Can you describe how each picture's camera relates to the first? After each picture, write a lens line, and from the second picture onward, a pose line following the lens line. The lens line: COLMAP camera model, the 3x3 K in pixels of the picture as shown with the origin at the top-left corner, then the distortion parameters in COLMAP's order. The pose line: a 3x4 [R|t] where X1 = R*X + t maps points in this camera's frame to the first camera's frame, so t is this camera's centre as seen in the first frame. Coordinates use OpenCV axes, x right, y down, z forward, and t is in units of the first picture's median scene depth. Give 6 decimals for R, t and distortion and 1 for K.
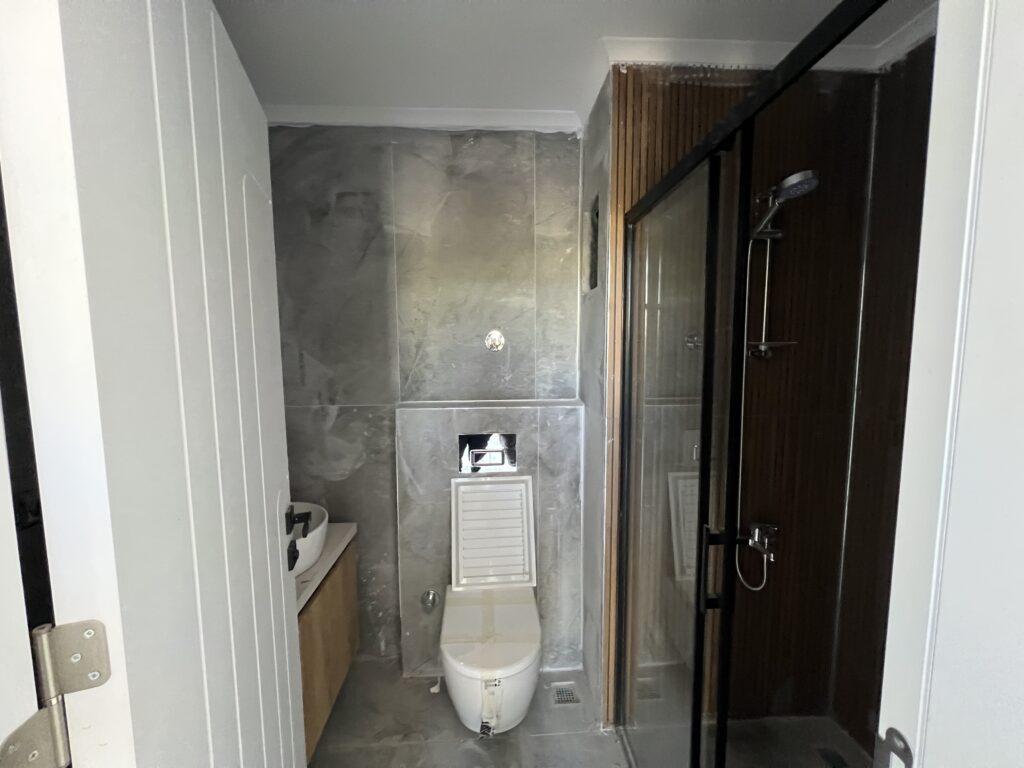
lens RADIAL K [[408.6, 0, 512.7], [0, 408.6, 387.3], [0, 0, 1]] dist [-0.000738, -0.000329]
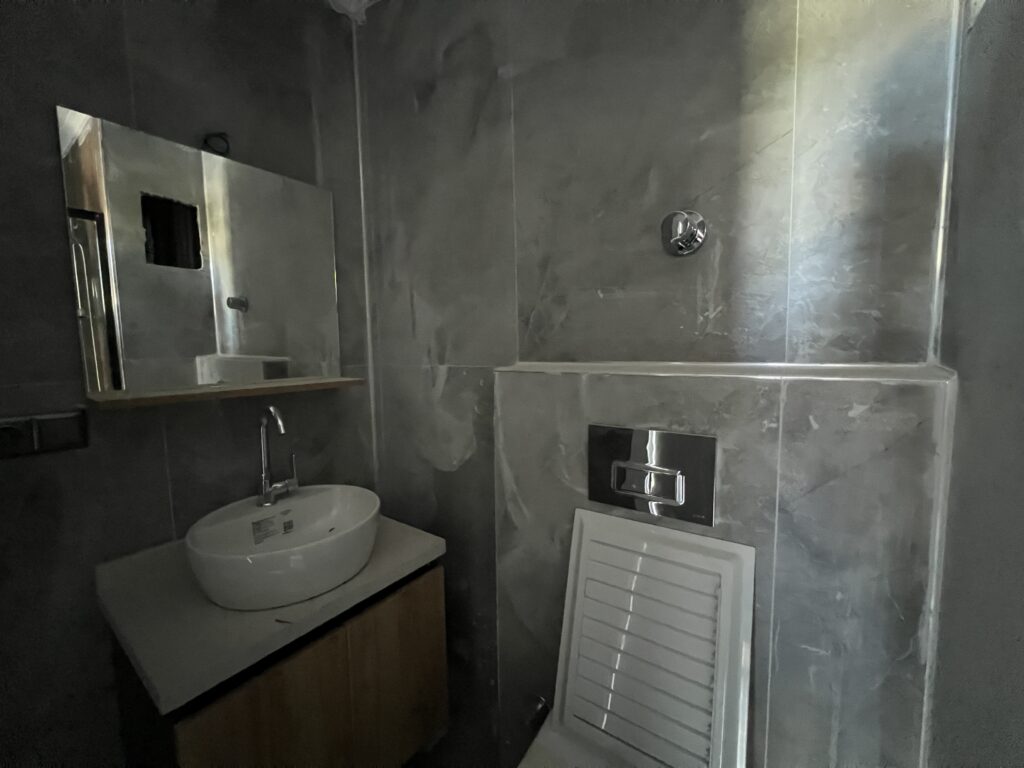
lens RADIAL K [[408.6, 0, 511.7], [0, 408.6, 382.8], [0, 0, 1]] dist [-0.000738, -0.000329]
pose [[0.776450, 0.046837, -0.628436, 0.104493], [-0.044235, 0.998825, 0.019789, 0.056364], [0.628625, 0.012433, 0.777609, 0.529840]]
